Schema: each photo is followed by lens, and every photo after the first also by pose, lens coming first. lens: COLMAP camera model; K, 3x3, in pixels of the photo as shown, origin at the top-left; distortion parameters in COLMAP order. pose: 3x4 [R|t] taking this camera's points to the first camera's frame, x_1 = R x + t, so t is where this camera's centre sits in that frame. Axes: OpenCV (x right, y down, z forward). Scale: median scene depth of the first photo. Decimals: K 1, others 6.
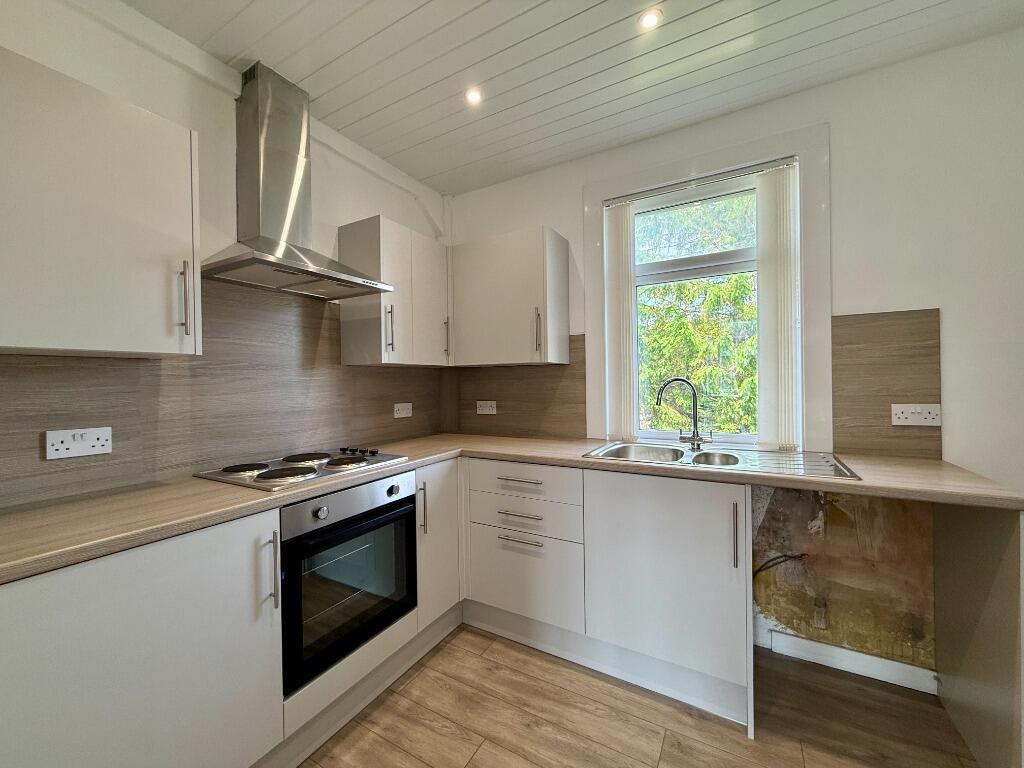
lens RADIAL K [[406.8, 0, 508.1], [0, 406.8, 383.2], [0, 0, 1]] dist [-0.002588, -0.000251]
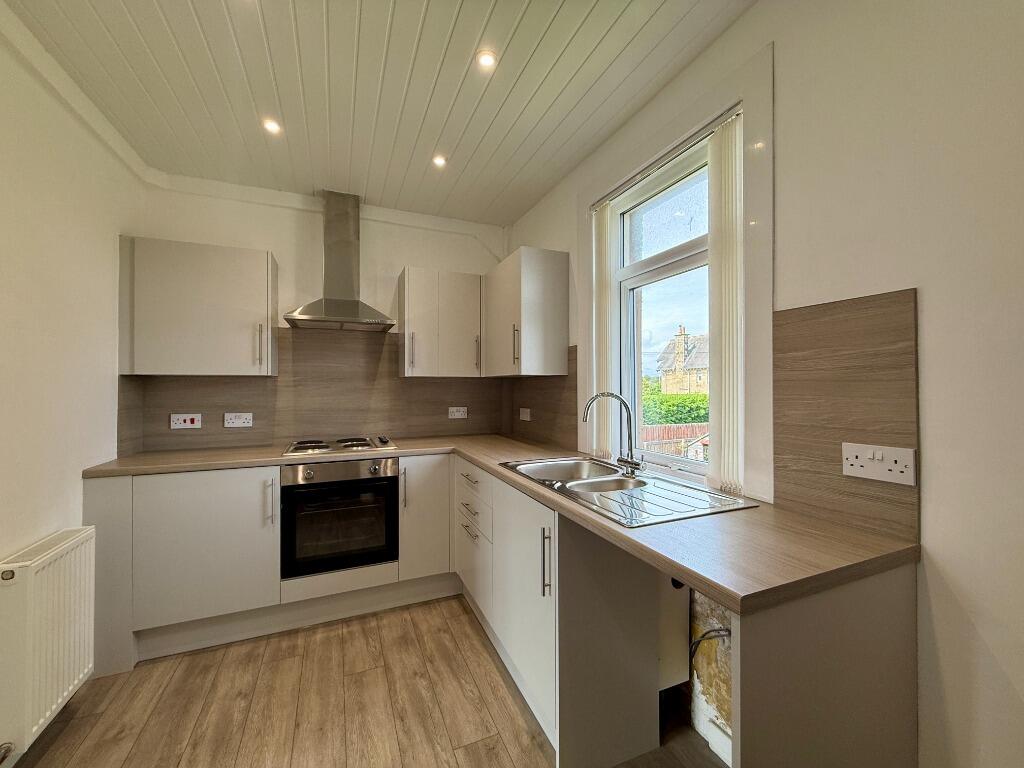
lens RADIAL K [[407.5, 0, 511.3], [0, 407.5, 382.7], [0, 0, 1]] dist [0.000237, -0.000035]
pose [[0.799235, 0.008298, -0.600962, 0.860588], [-0.011697, 0.999930, -0.001748, -0.034151], [0.600905, 0.008426, 0.799276, 0.151333]]
